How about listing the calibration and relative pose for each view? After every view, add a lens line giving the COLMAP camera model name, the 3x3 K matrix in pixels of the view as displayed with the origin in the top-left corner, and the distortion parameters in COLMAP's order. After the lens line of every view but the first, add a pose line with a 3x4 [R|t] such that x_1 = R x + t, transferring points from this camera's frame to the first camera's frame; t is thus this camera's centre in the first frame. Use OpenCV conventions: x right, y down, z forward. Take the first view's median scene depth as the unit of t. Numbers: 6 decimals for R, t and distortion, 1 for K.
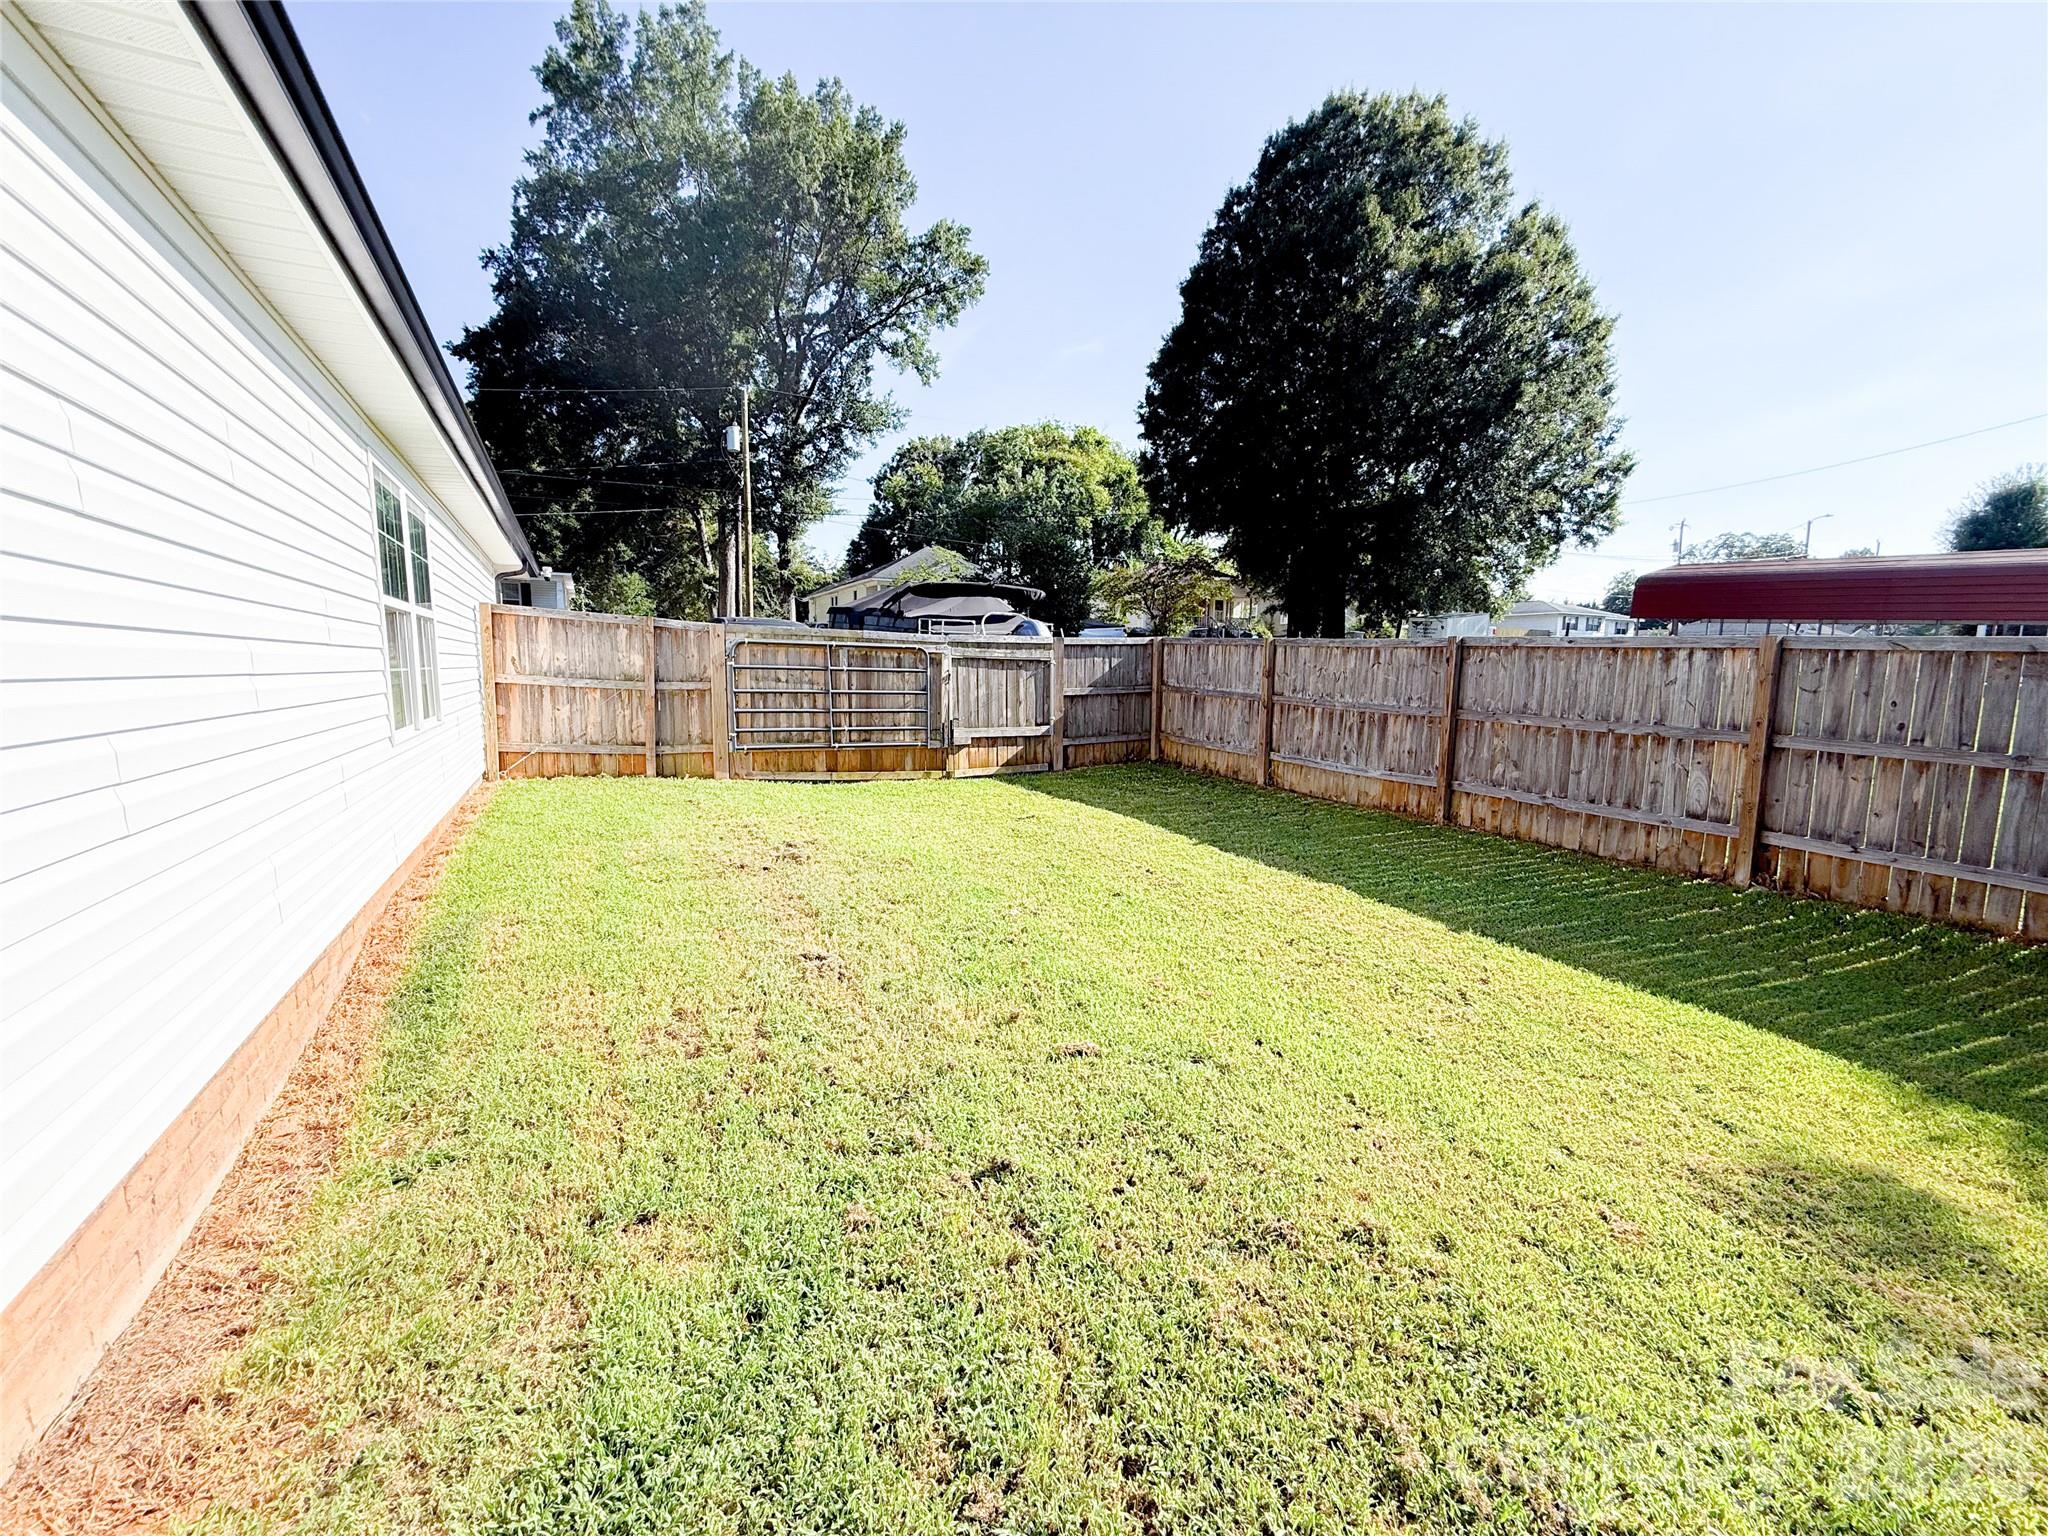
lens RADIAL K [[814.9, 0, 1021.5], [0, 814.9, 768.6], [0, 0, 1]] dist [0.001663, -0.000403]
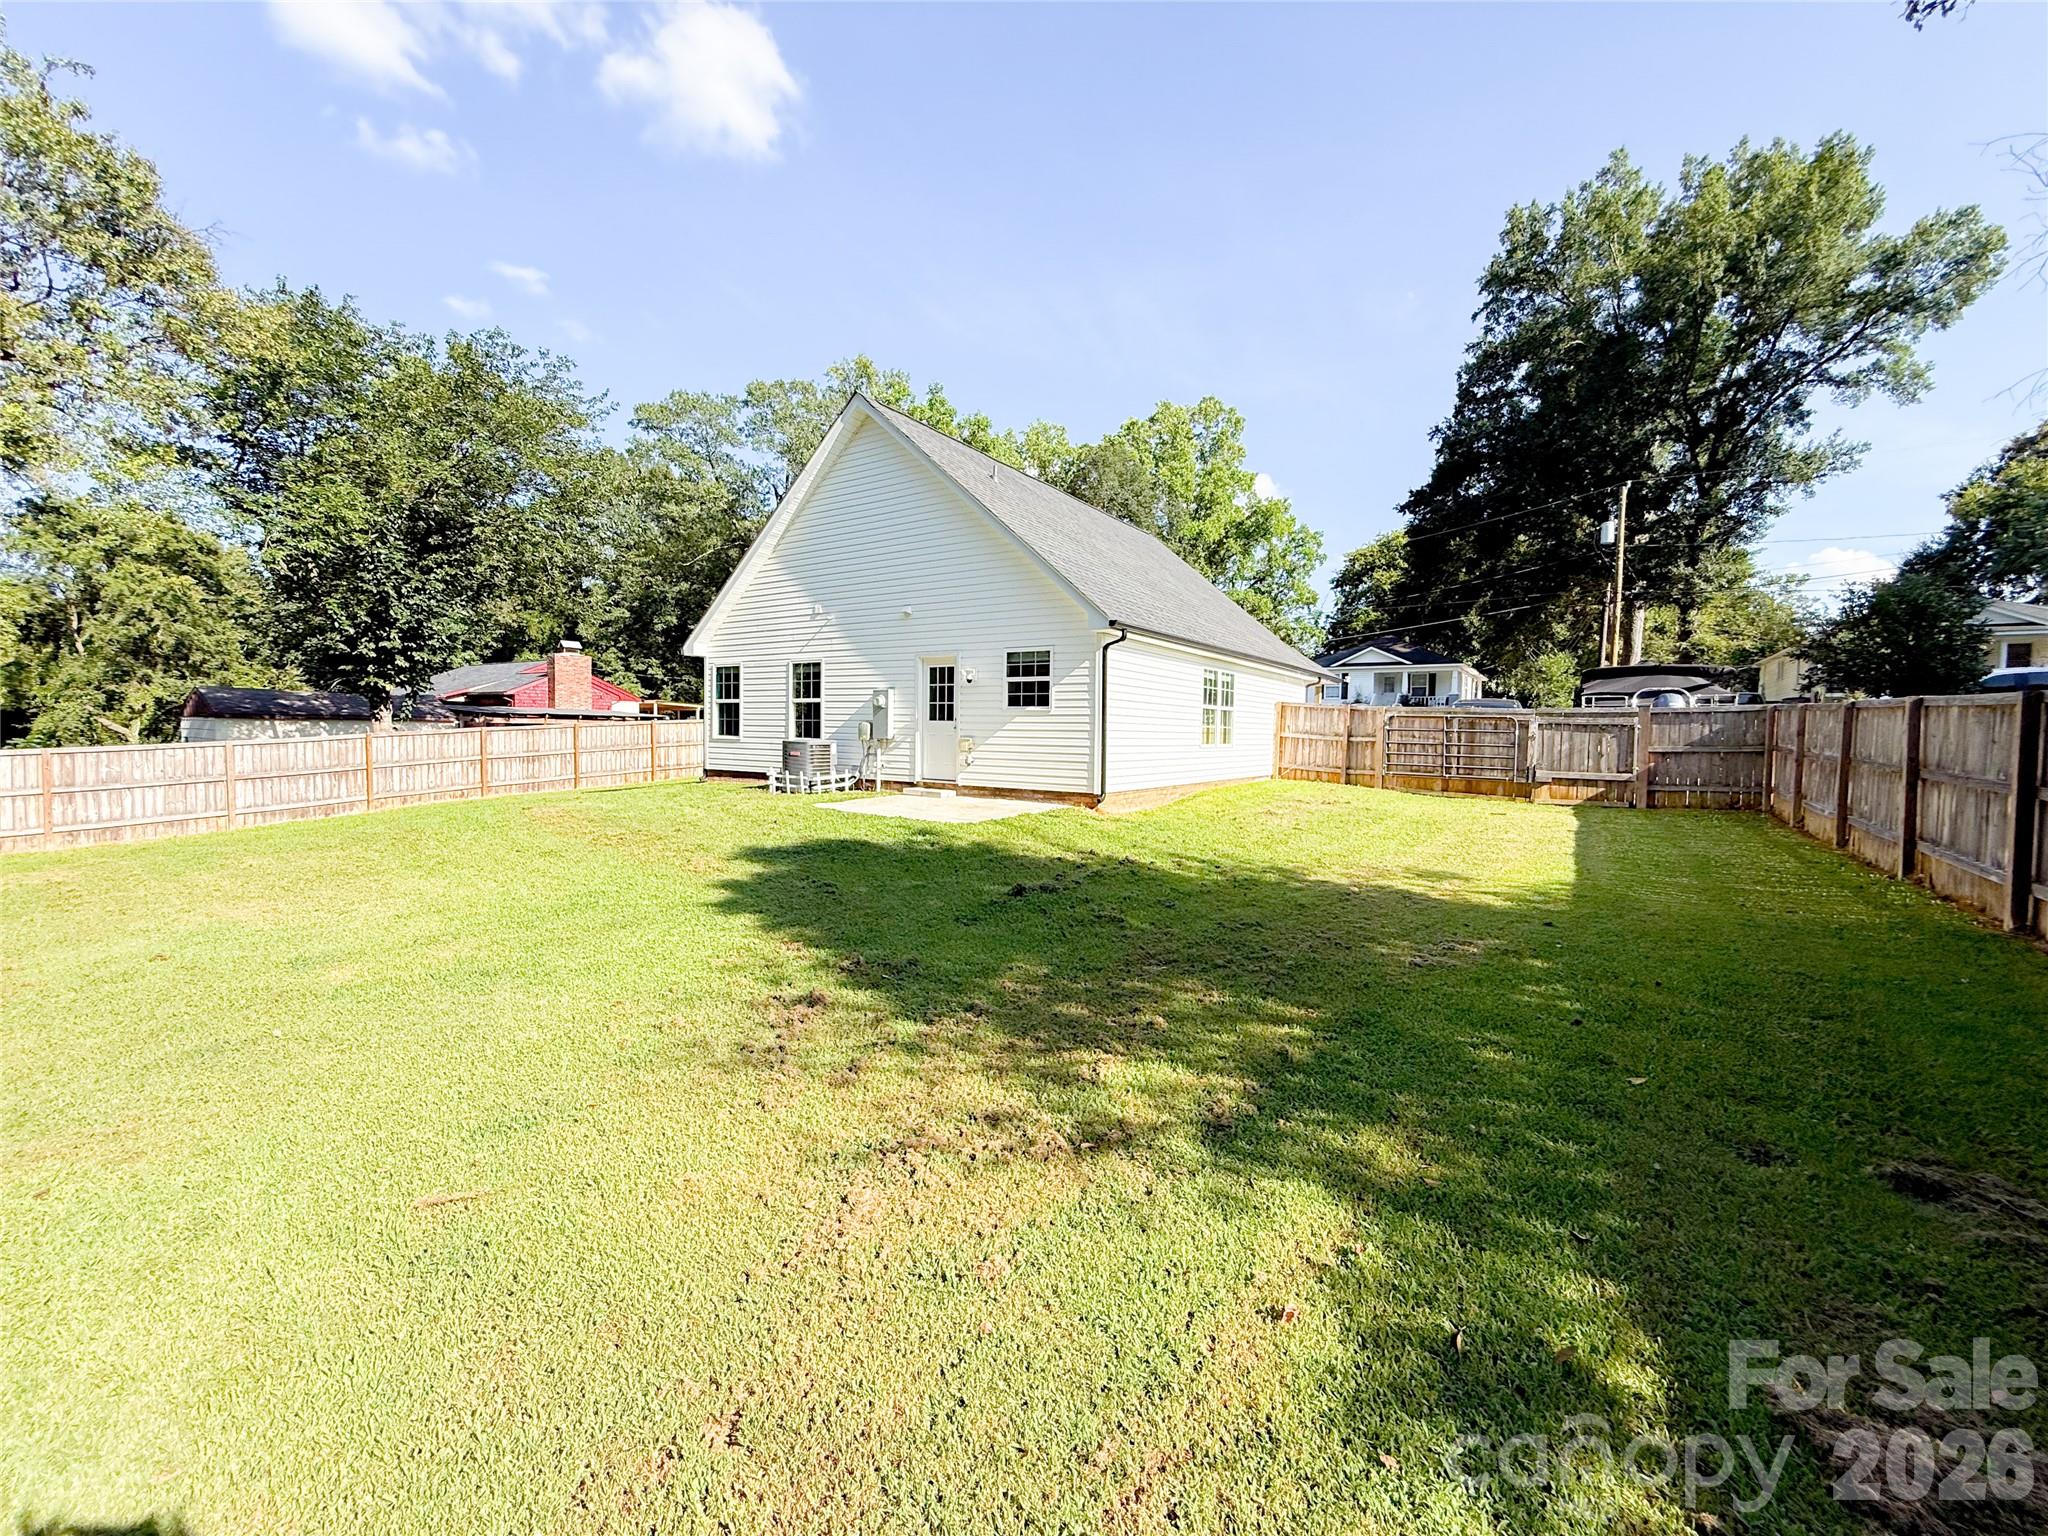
lens RADIAL K [[814.9, 0, 1021.5], [0, 814.9, 768.6], [0, 0, 1]] dist [0.001663, -0.000403]
pose [[0.471416, 0.036531, -0.881154, 0.732750], [-0.119440, 0.992581, -0.022749, 0.087351], [0.873785, 0.115969, 0.472282, -0.494454]]
